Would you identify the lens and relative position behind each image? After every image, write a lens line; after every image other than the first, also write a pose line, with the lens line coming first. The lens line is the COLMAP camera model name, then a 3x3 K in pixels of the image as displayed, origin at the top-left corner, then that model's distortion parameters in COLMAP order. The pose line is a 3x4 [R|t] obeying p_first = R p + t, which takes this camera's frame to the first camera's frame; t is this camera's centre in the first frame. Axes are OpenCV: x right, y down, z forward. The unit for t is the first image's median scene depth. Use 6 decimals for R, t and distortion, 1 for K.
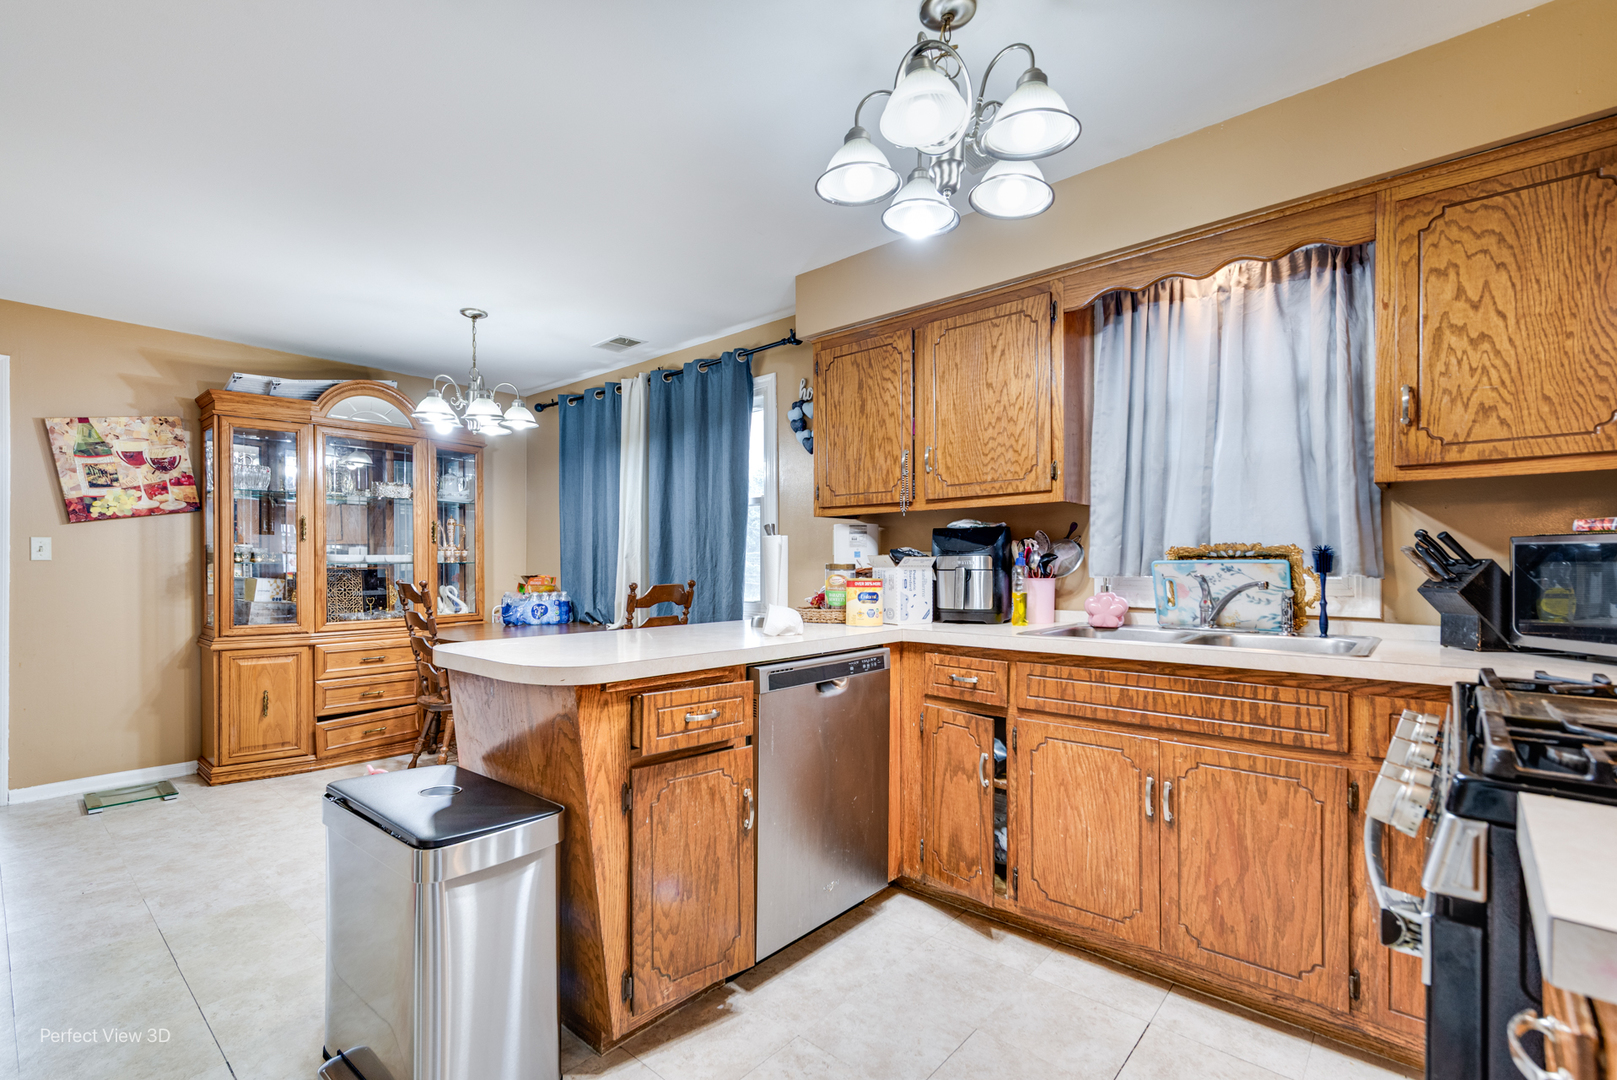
lens RADIAL K [[724.1, 0, 817.5], [0, 724.1, 528.9], [0, 0, 1]] dist [0.015310, -0.000174]
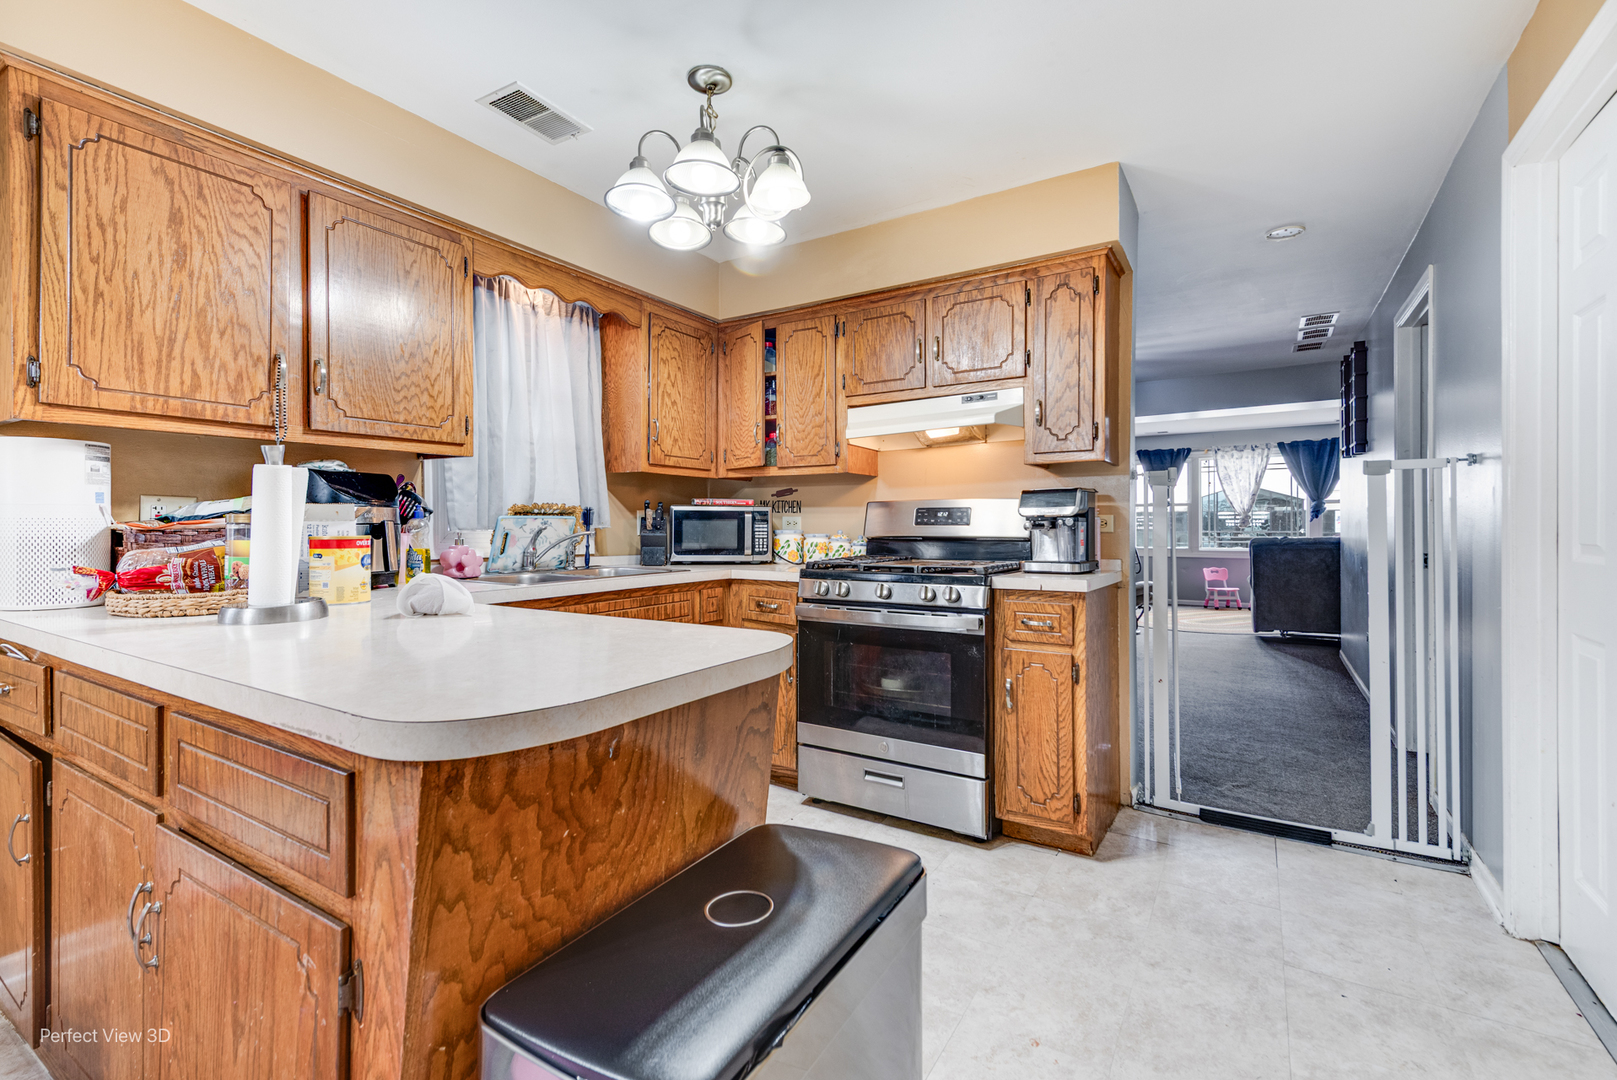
lens RADIAL K [[724.1, 0, 817.5], [0, 724.1, 528.9], [0, 0, 1]] dist [0.015310, -0.000174]
pose [[-0.151910, 0.001099, 0.988394, -0.723379], [-0.045823, 0.998916, -0.008154, 0.048606], [-0.987332, -0.046530, -0.151695, 0.633482]]
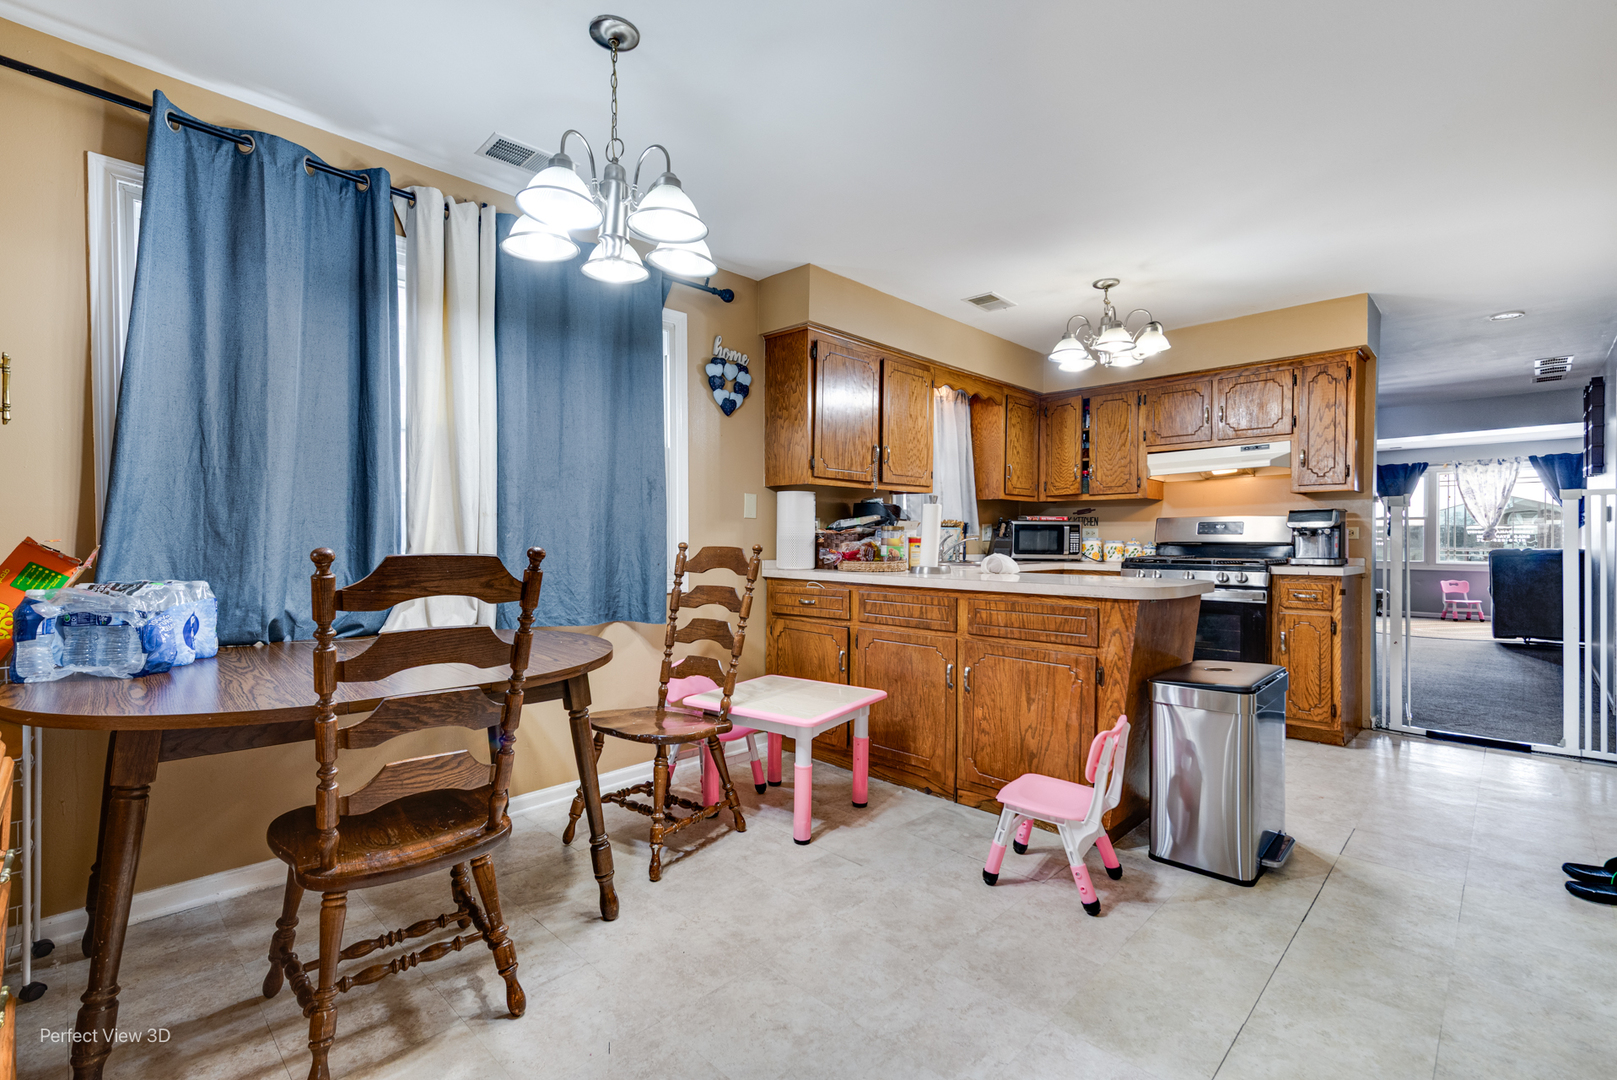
lens RADIAL K [[716.0, 0, 805.0], [0, 716.0, 547.9], [0, 0, 1]] dist [0.001399, 0.000031]
pose [[0.090071, -0.005680, 0.995919, -1.375994], [-0.051814, 0.998603, 0.010382, 0.090222], [-0.994587, -0.052538, 0.089651, 1.088923]]
